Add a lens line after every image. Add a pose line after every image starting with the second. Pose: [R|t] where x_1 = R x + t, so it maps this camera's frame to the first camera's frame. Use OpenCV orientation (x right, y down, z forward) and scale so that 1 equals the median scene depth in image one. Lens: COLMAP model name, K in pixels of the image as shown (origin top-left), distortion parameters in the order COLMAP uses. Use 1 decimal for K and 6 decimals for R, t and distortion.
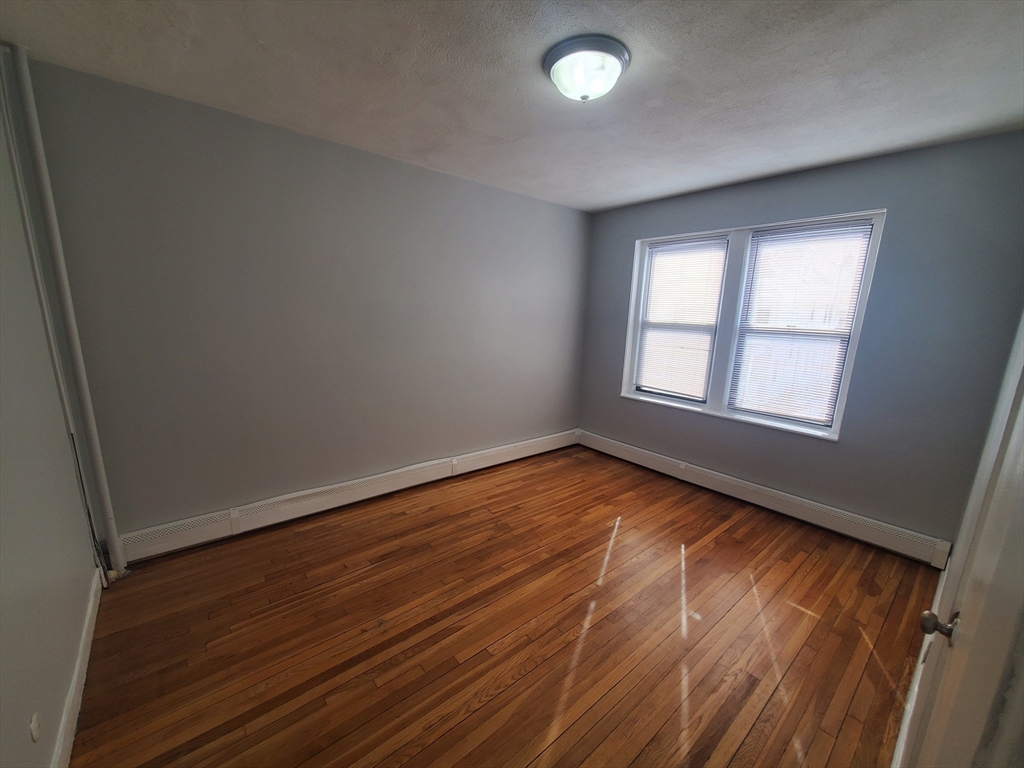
lens RADIAL K [[412.2, 0, 507.0], [0, 412.2, 405.2], [0, 0, 1]] dist [-0.000200, -0.000082]
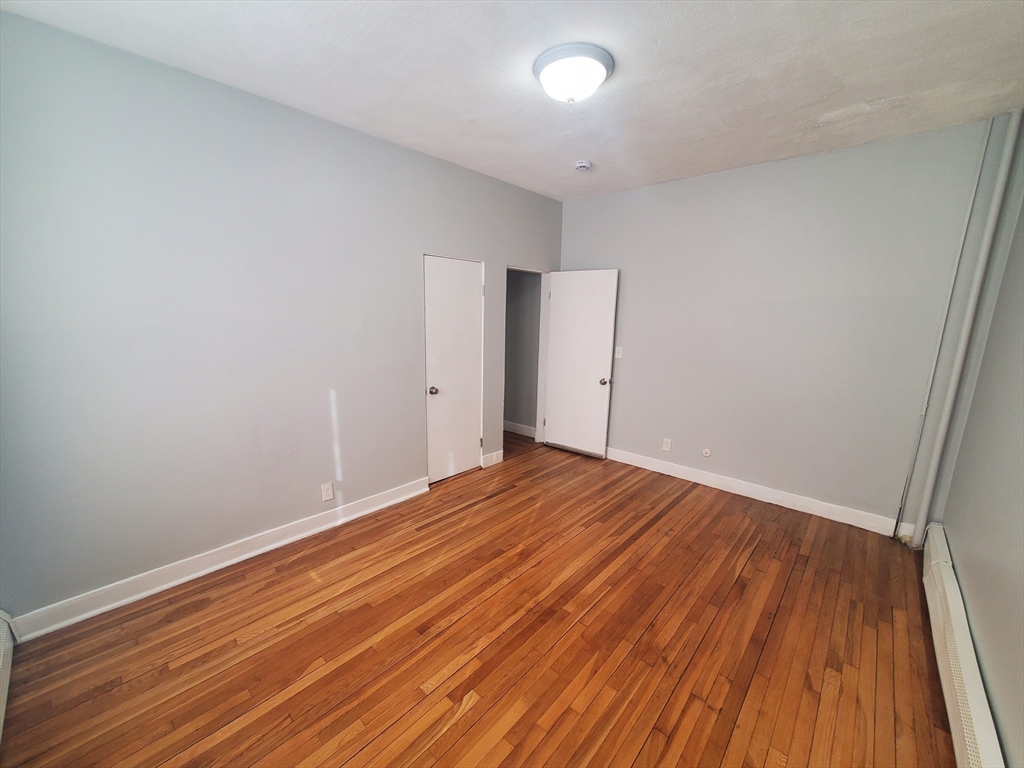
lens RADIAL K [[412.2, 0, 507.0], [0, 412.2, 405.2], [0, 0, 1]] dist [-0.000200, -0.000082]
pose [[-0.990343, -0.018348, -0.137417, 0.319989], [-0.074799, 0.905270, 0.418200, -0.305559], [0.116726, 0.424440, -0.897901, 1.494950]]
